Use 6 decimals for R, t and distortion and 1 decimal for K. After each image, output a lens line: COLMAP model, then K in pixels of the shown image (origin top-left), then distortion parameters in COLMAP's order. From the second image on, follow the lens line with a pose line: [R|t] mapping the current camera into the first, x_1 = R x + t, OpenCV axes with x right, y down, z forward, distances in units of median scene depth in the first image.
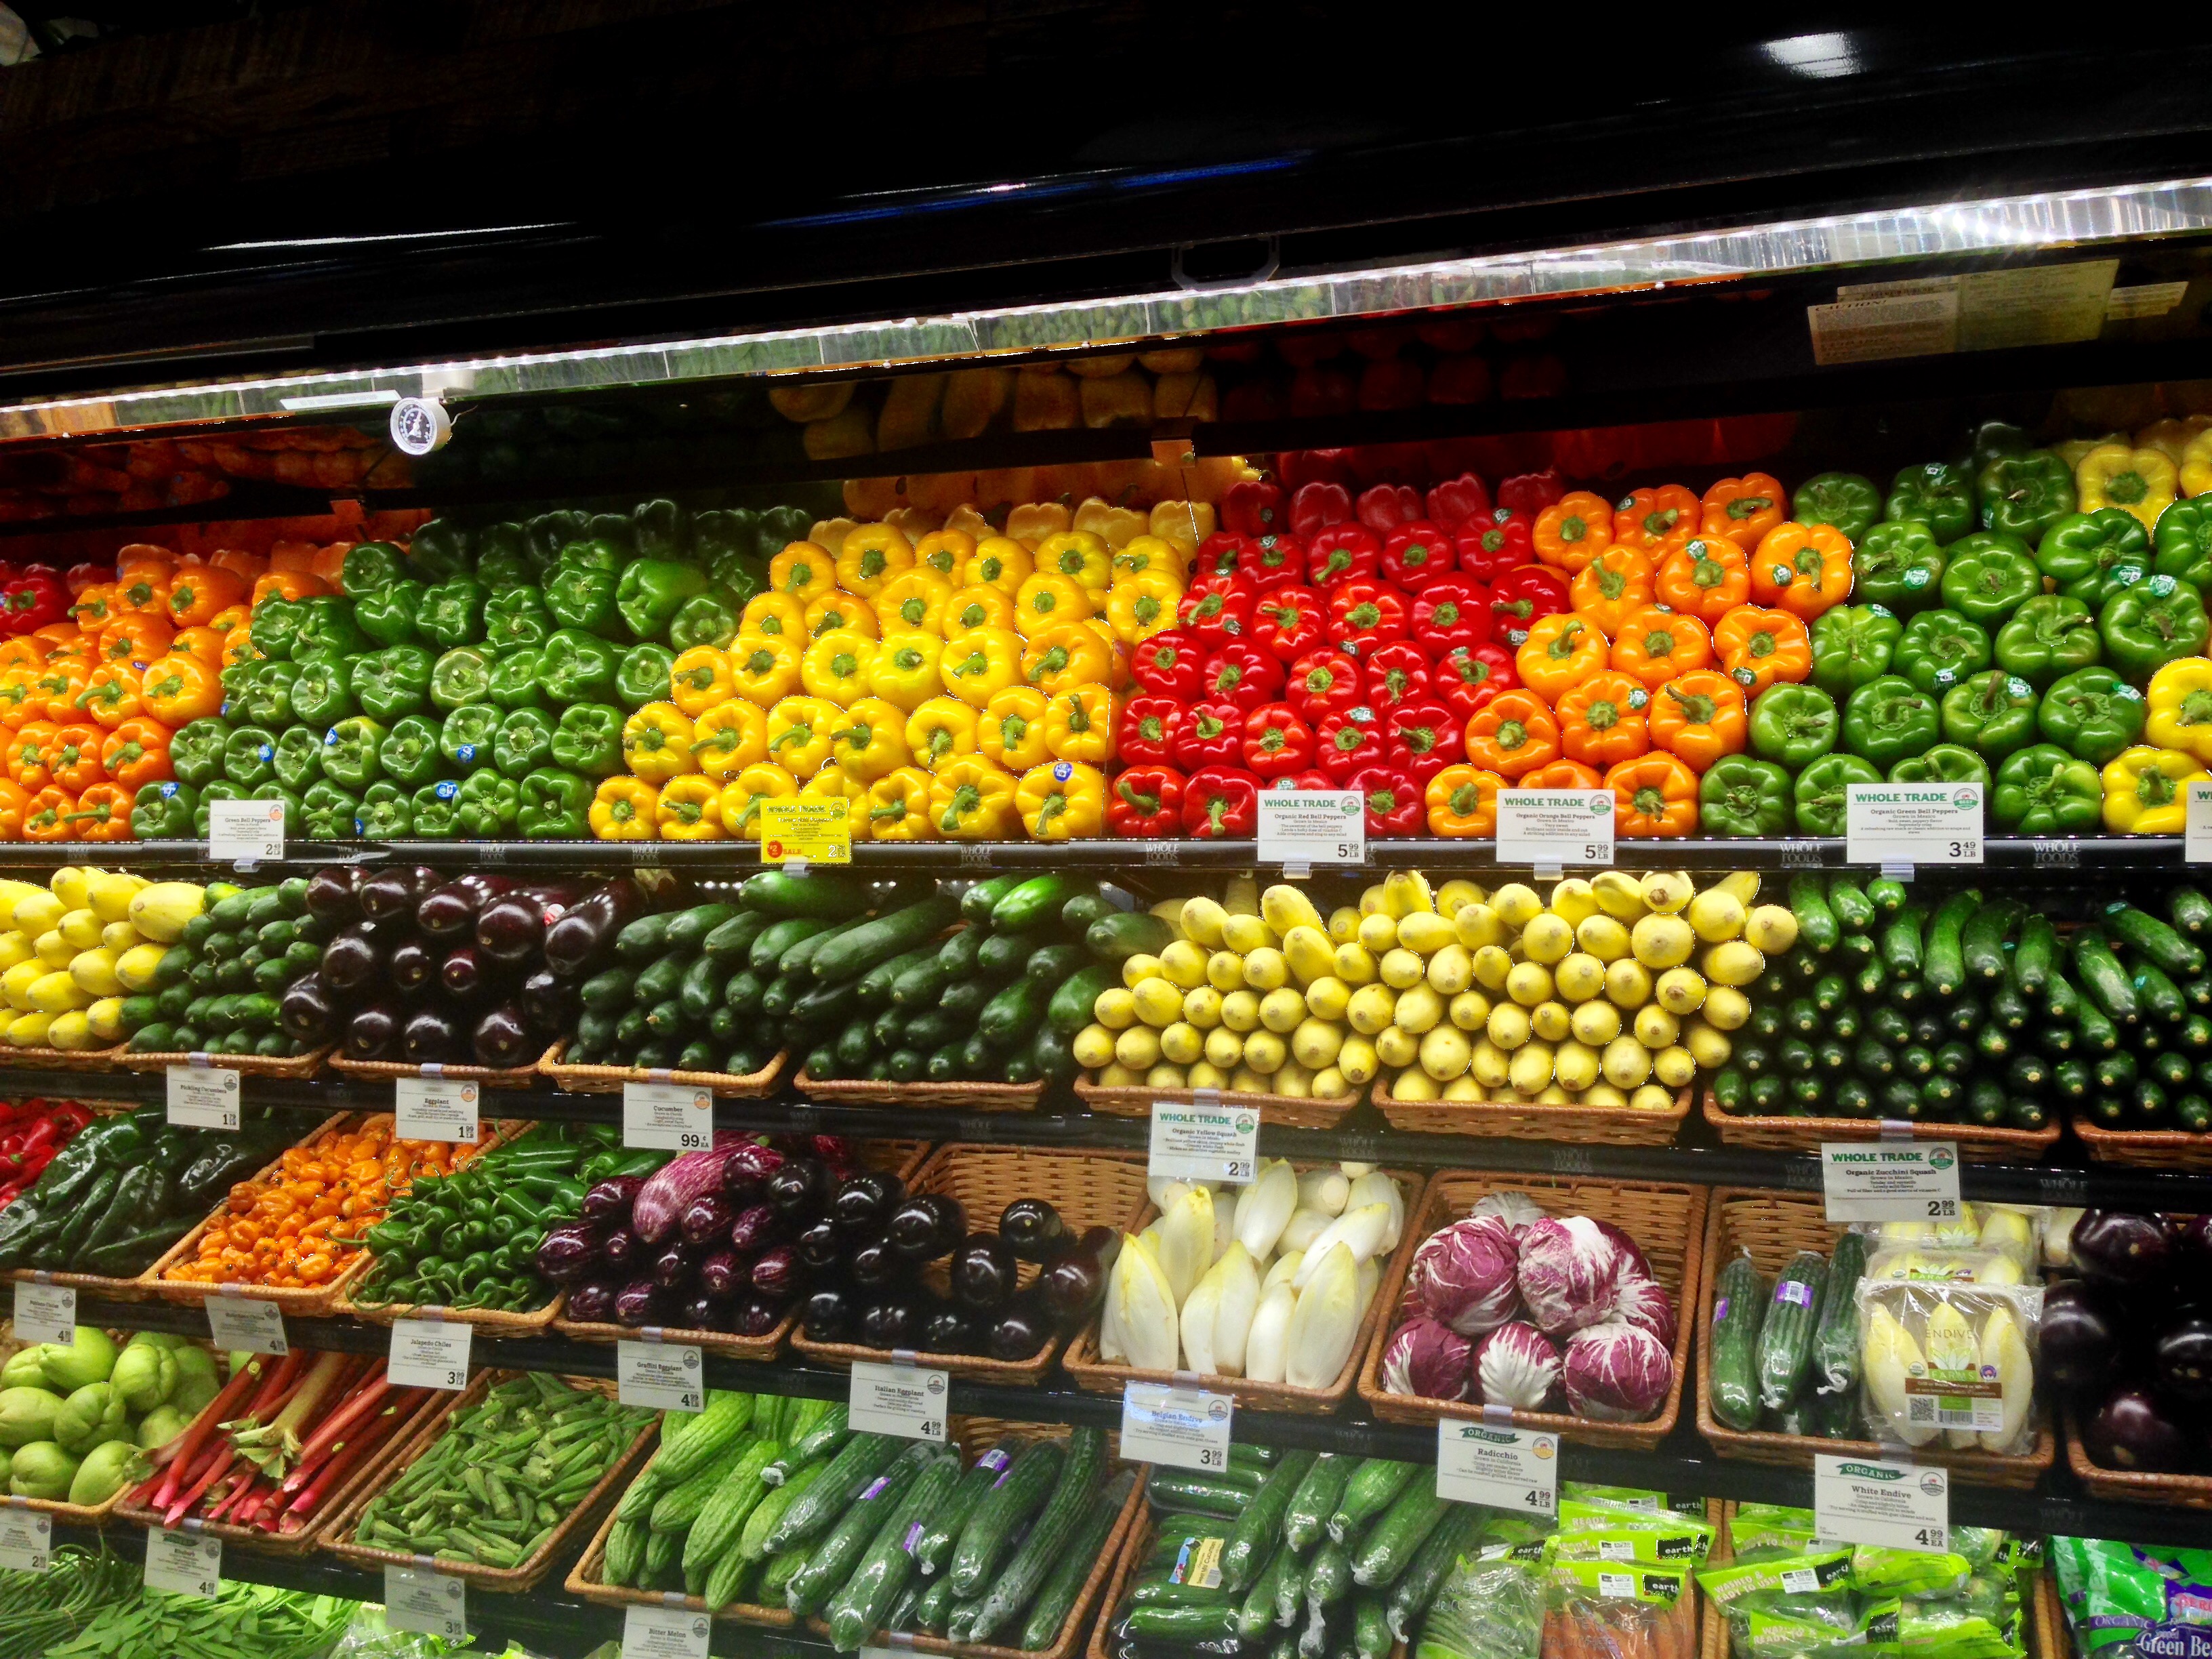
lens RADIAL K [[2087.5, 0, 1109.0], [0, 2087.5, 831.9], [0, 0, 1]] dist [0.023902, 0.000000]
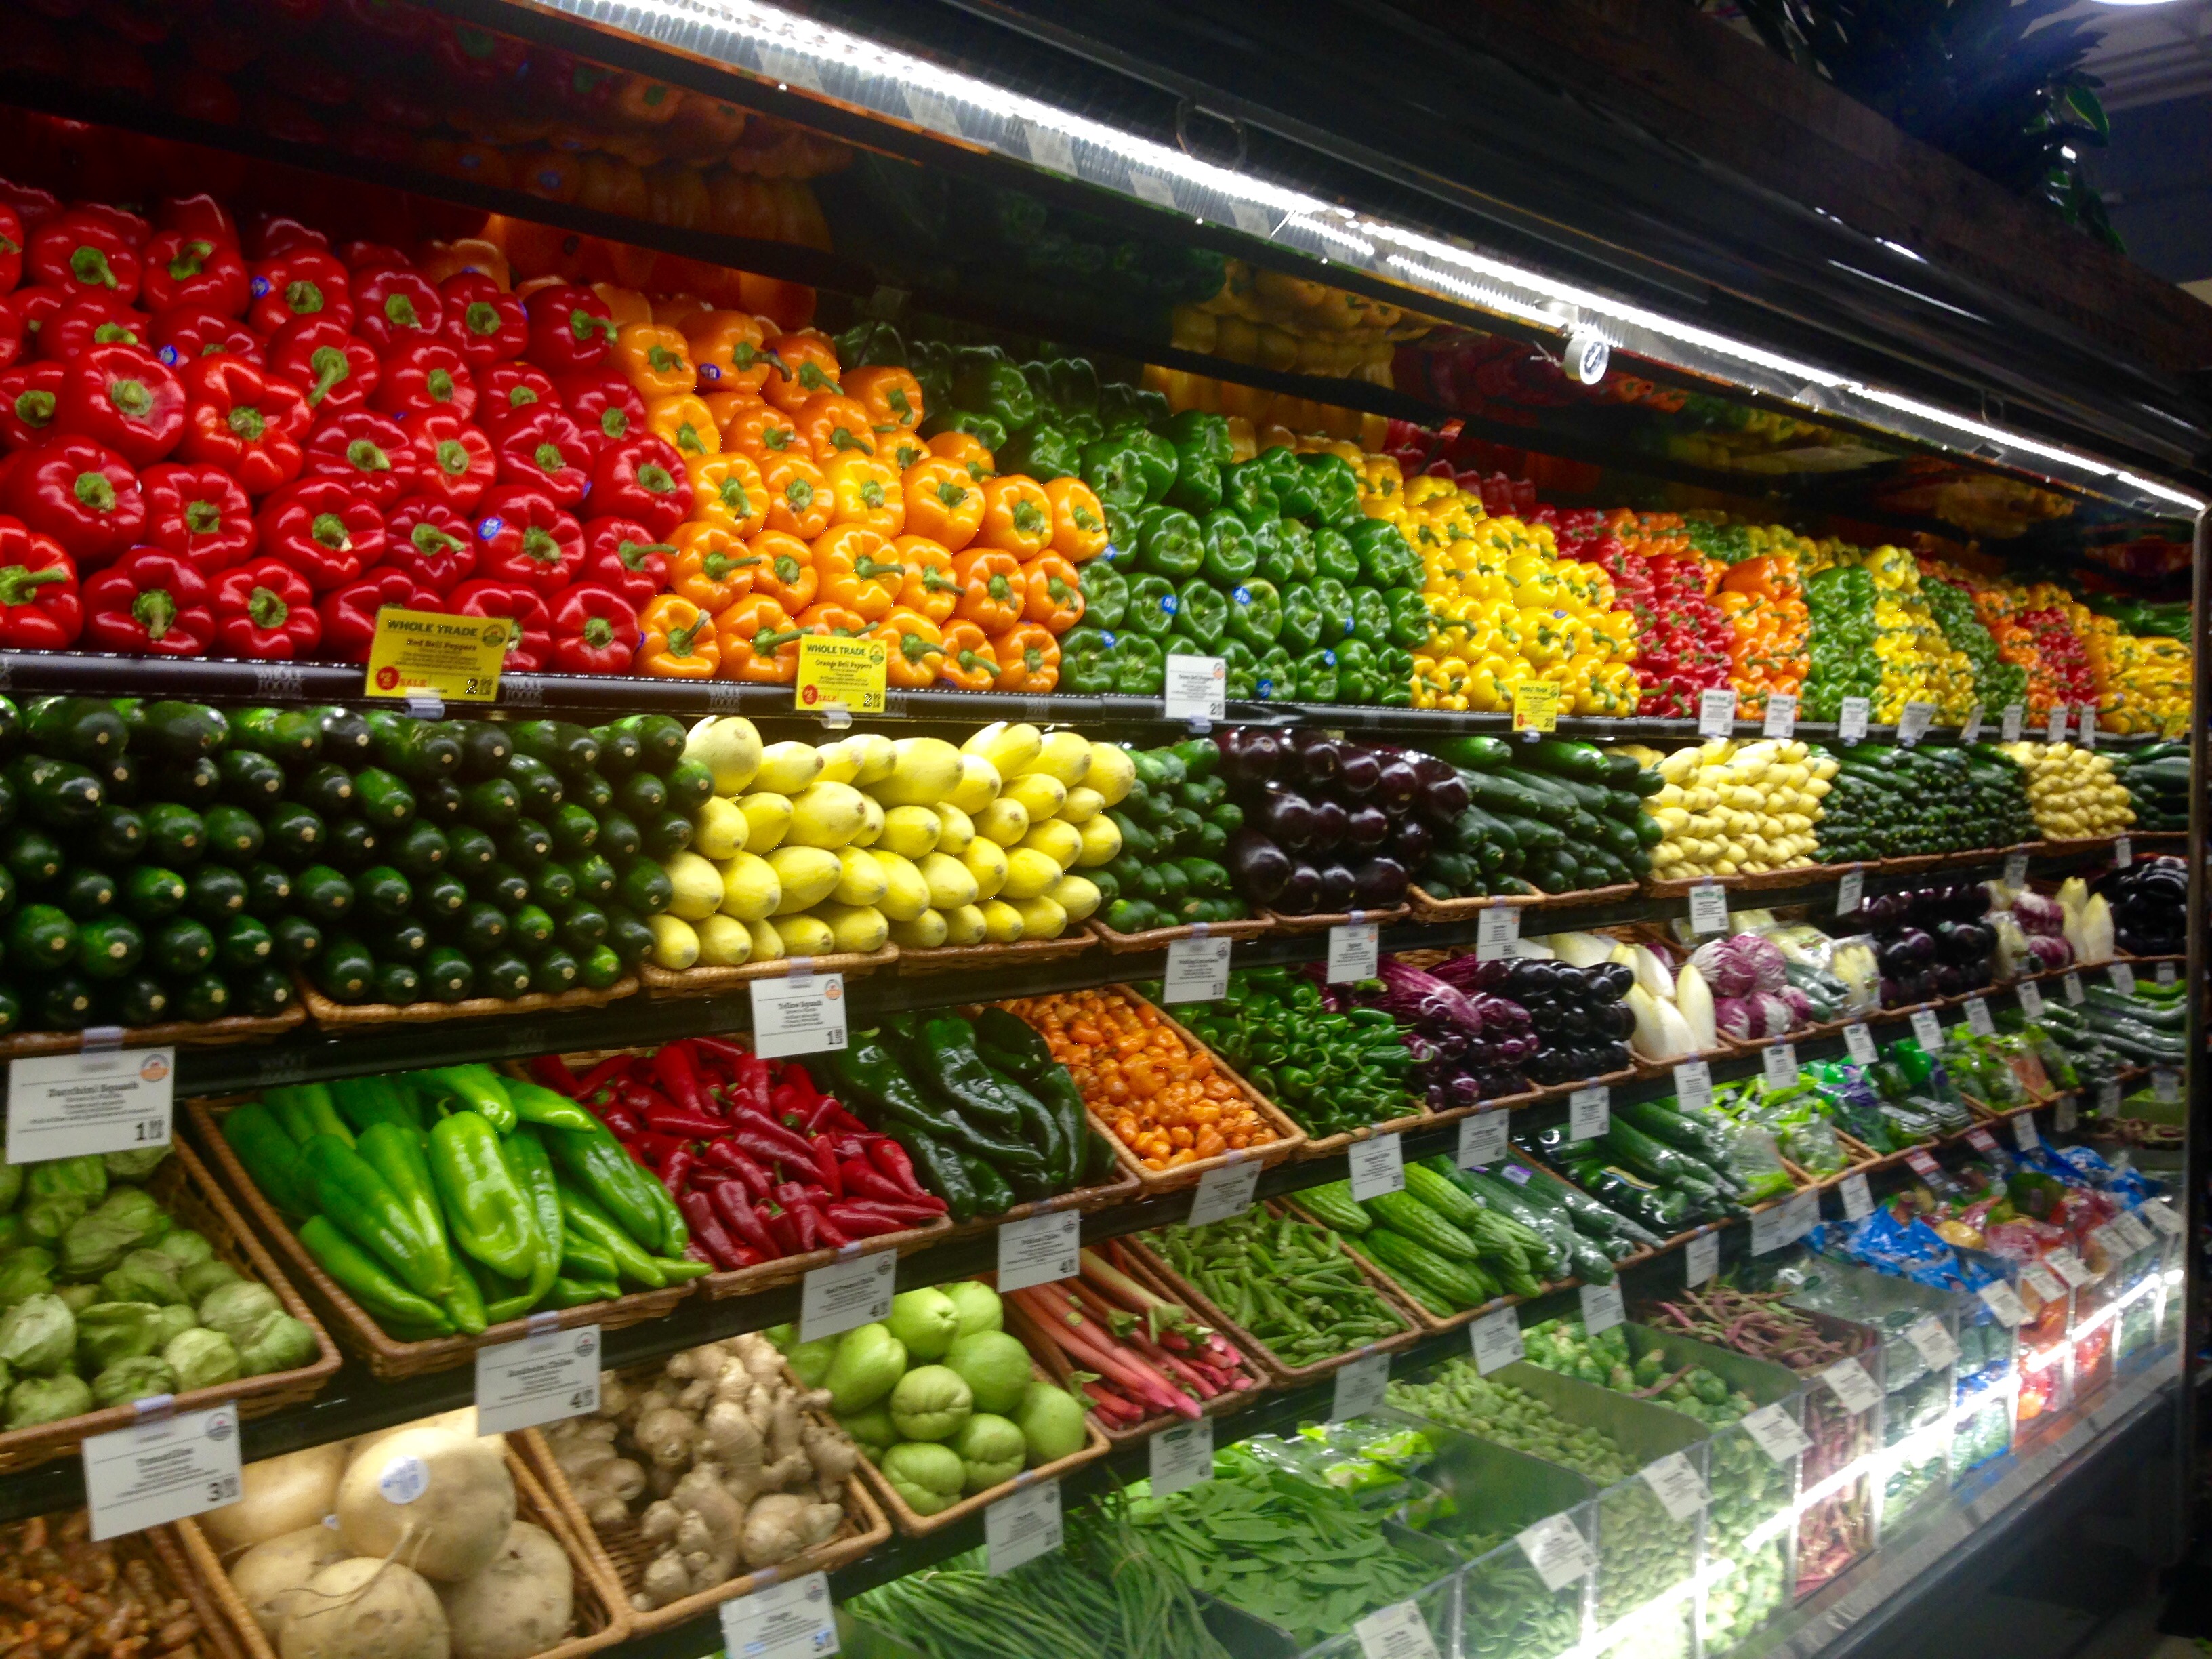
lens RADIAL K [[2087.5, 0, 1122.4], [0, 2087.5, 812.9], [0, 0, 1]] dist [0.023902, 0.000000]
pose [[0.347128, -0.038630, 0.937022, -1.301300], [-0.044372, 0.997356, 0.057556, 0.002501], [-0.936768, -0.061556, 0.344496, 0.699148]]
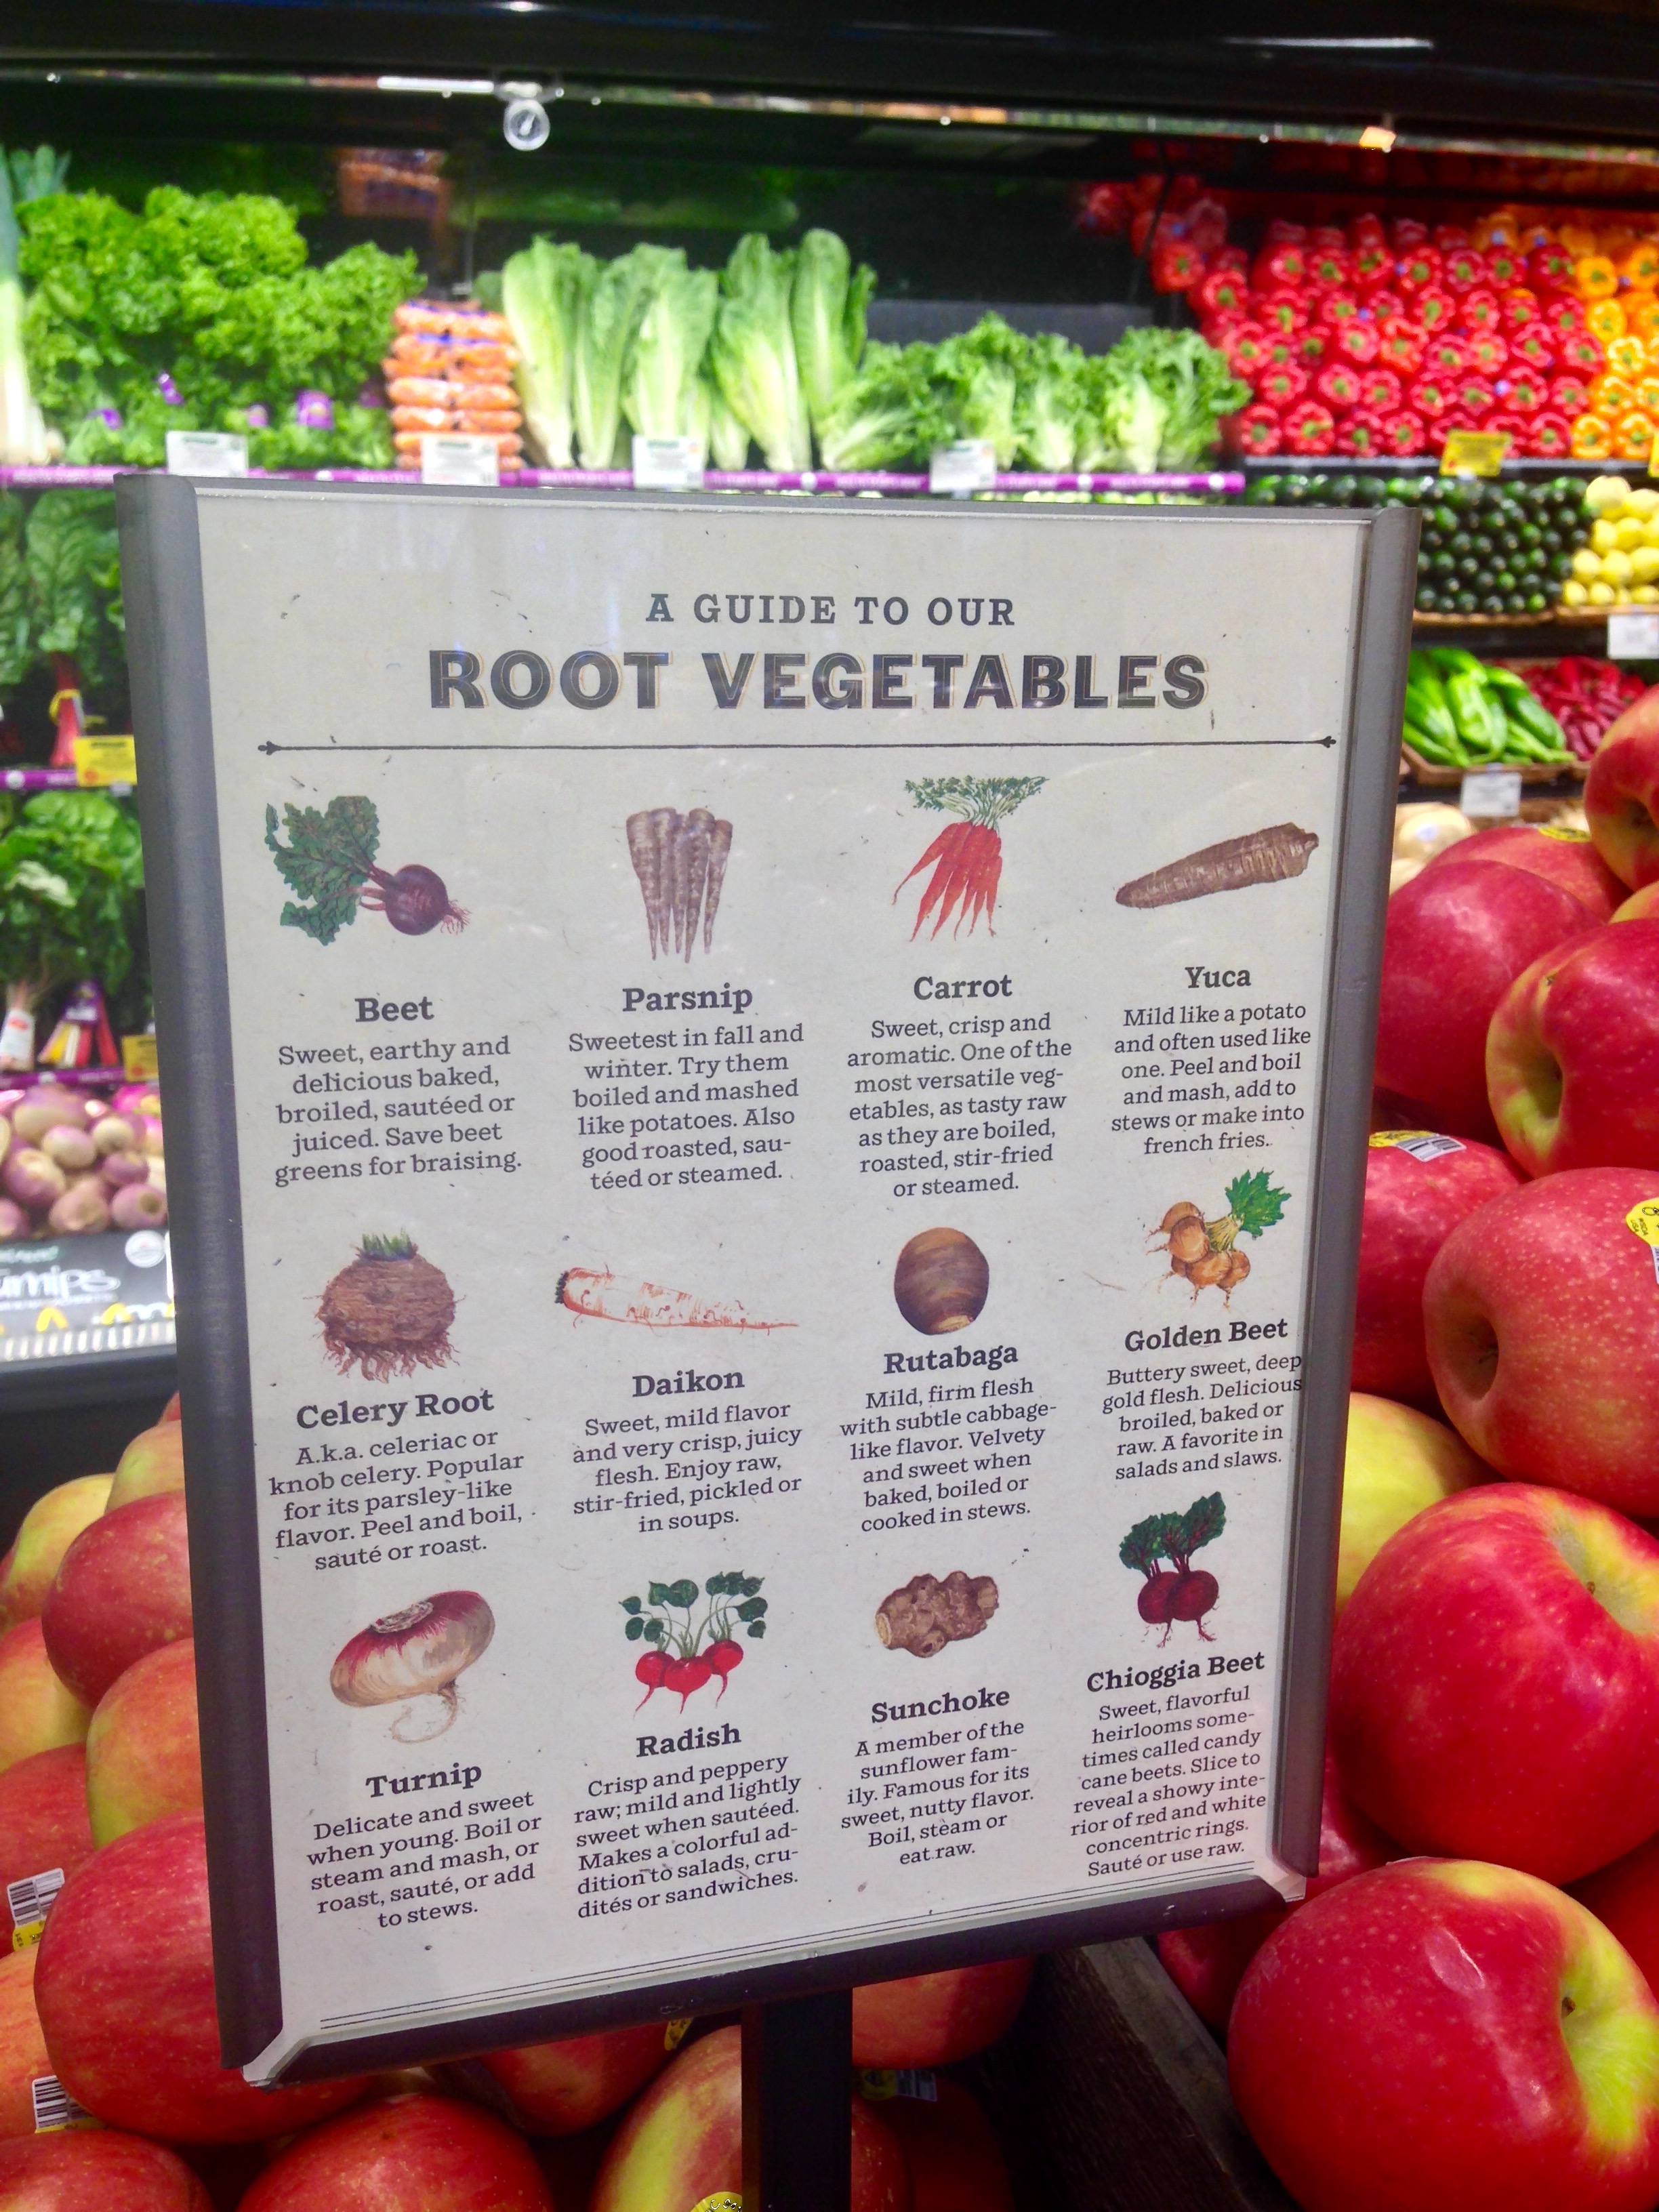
lens RADIAL K [[2087.5, 0, 845.9], [0, 2087.5, 1113.0], [0, 0, 1]] dist [0.023902, 0.000000]
pose [[0.781191, -0.185218, 0.596184, -2.131505], [-0.016353, 0.948577, 0.316124, -0.019961], [-0.624078, -0.256702, 0.737991, 0.158878]]
